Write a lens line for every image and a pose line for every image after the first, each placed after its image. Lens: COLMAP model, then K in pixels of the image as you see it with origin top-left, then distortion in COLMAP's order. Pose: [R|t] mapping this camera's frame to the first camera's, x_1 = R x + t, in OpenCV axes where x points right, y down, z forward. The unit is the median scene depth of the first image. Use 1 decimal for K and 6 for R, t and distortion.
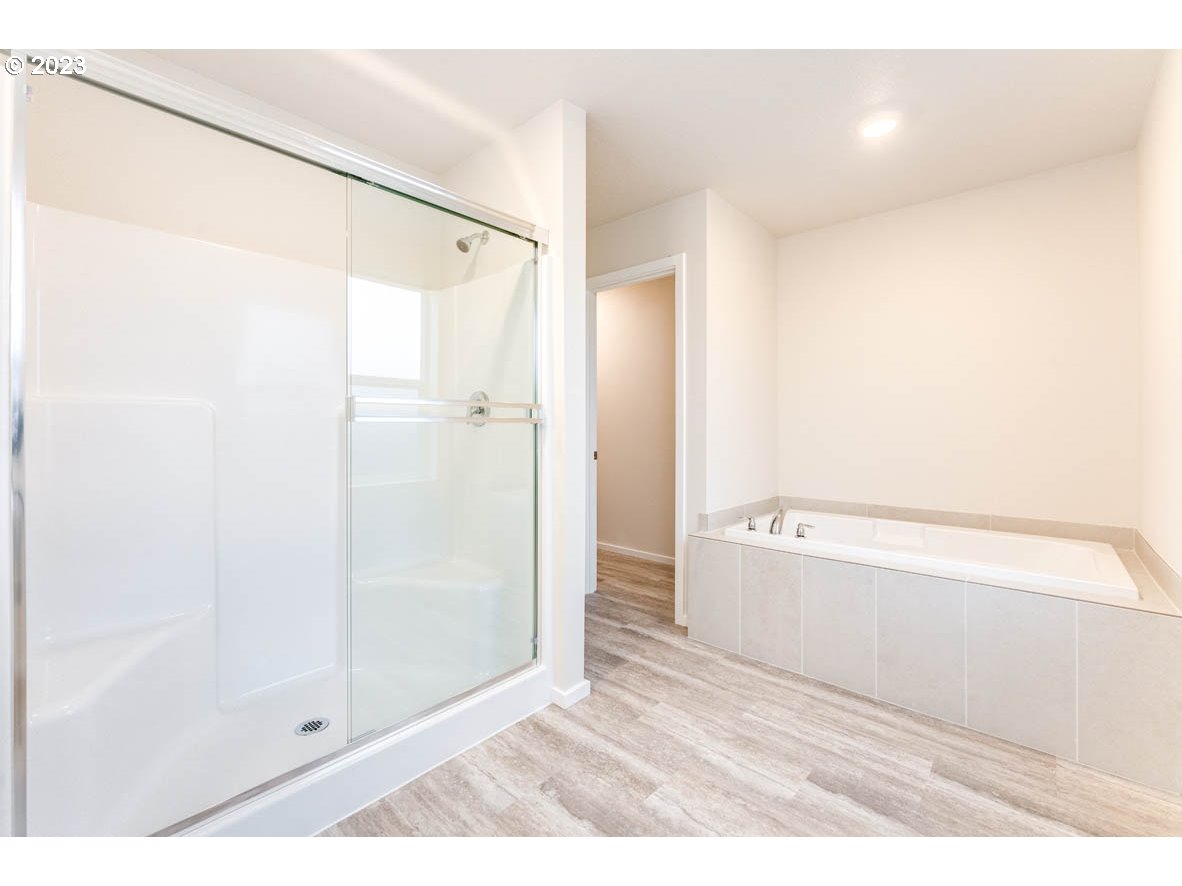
lens RADIAL K [[499.1, 0, 589.3], [0, 499.1, 429.7], [0, 0, 1]] dist [-0.000625, -0.000127]
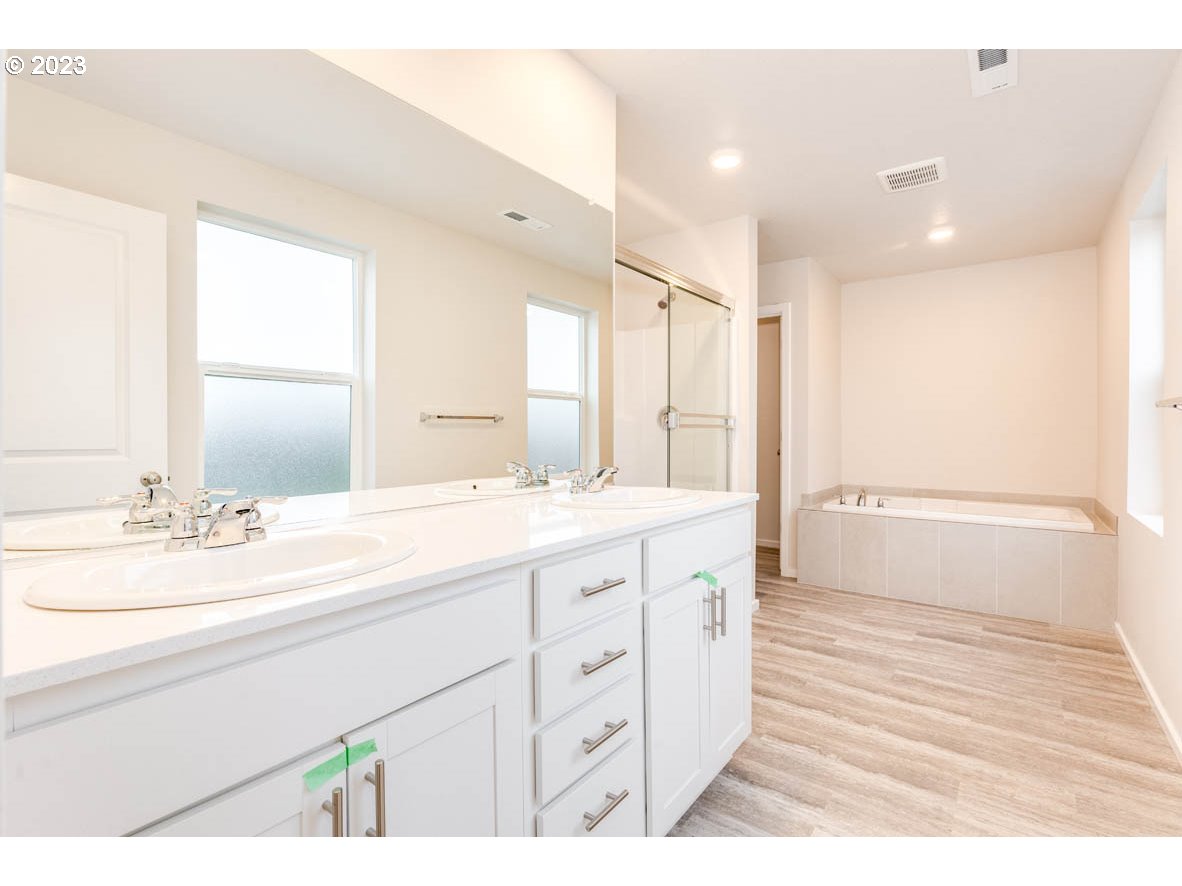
lens RADIAL K [[557.6, 0, 586.3], [0, 557.6, 430.3], [0, 0, 1]] dist [0.000067, -0.000703]
pose [[0.996458, 0.005270, 0.083923, -0.616199], [-0.005039, 0.999983, -0.002963, 0.000206], [-0.083937, 0.002529, 0.996468, -0.592389]]
